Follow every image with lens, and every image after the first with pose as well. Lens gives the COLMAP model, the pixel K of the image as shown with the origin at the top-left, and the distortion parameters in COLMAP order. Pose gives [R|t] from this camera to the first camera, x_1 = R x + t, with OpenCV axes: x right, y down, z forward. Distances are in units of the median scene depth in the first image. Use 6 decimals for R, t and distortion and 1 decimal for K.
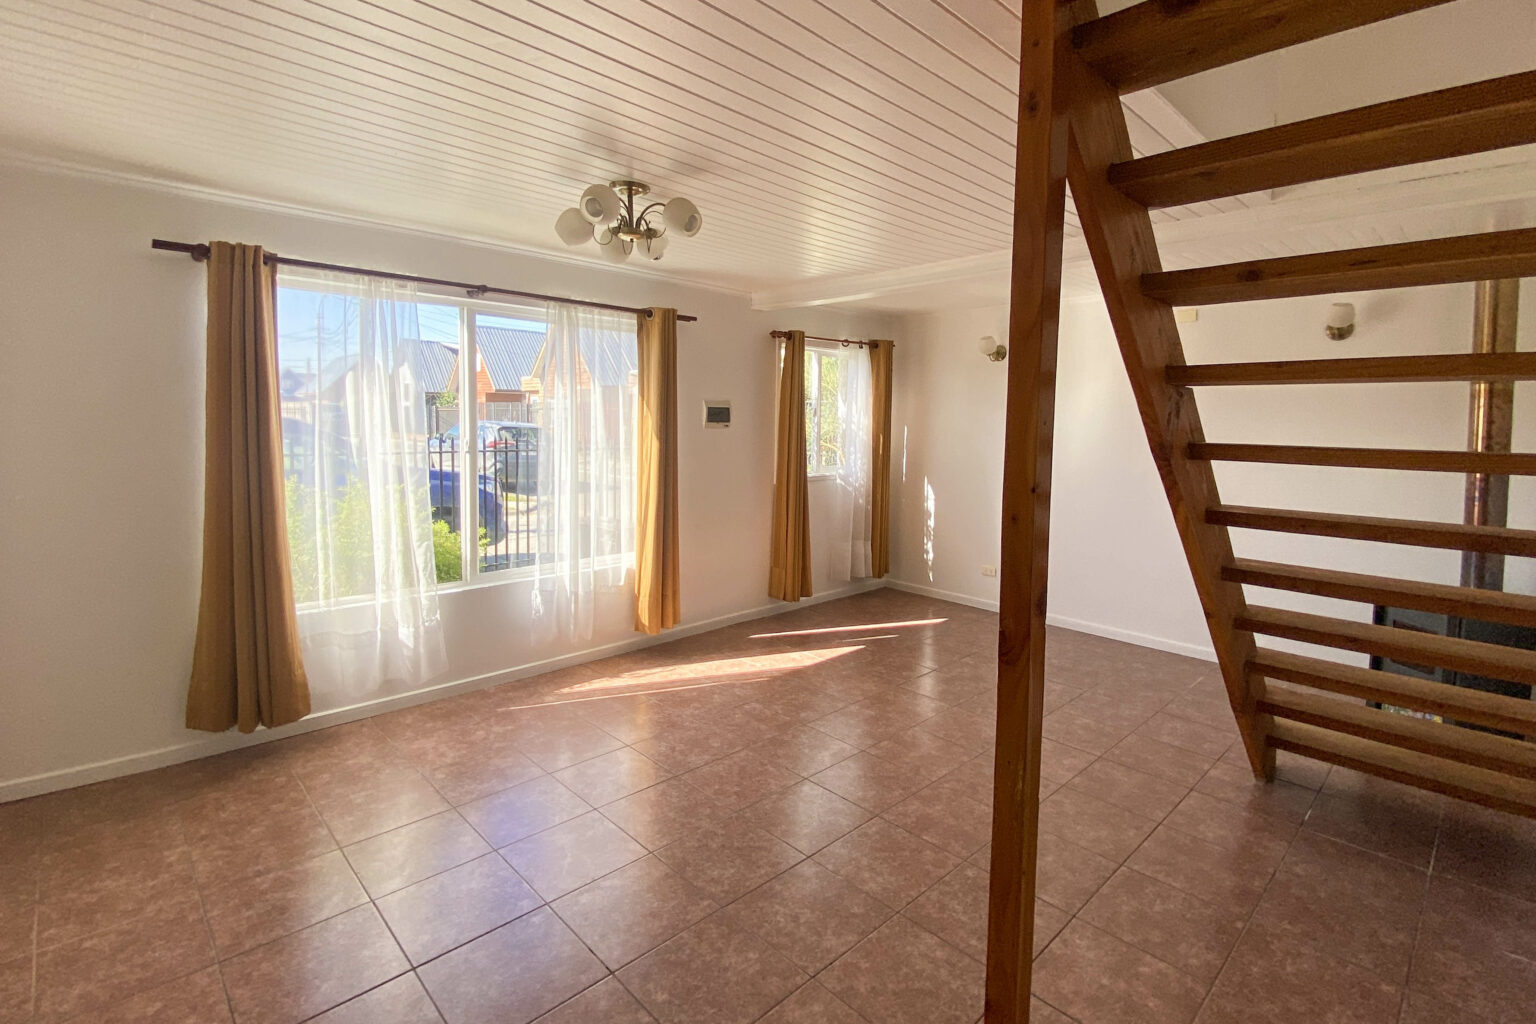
lens RADIAL K [[698.8, 0, 771.1], [0, 698.8, 500.4], [0, 0, 1]] dist [-0.002910, -0.001890]
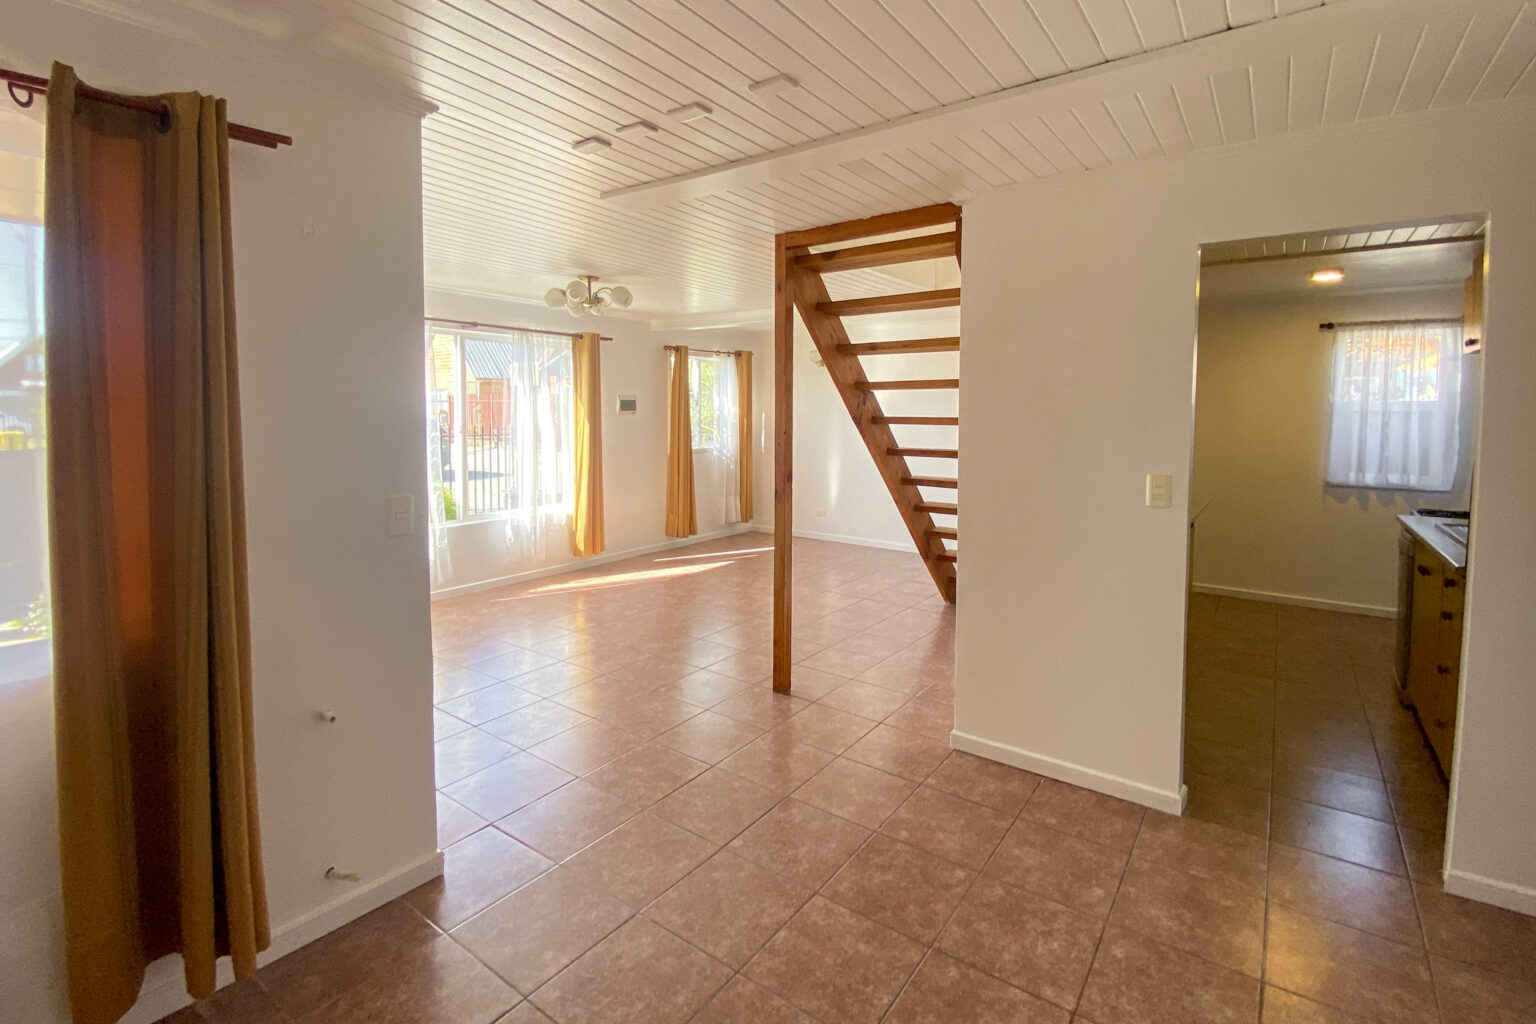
lens RADIAL K [[698.8, 0, 772.5], [0, 698.8, 444.3], [0, 0, 1]] dist [-0.002910, -0.001890]
pose [[0.985388, -0.018253, 0.169346, -0.027863], [0.029052, 0.997683, -0.061513, 0.050284], [-0.167831, 0.065534, 0.983635, -0.422687]]
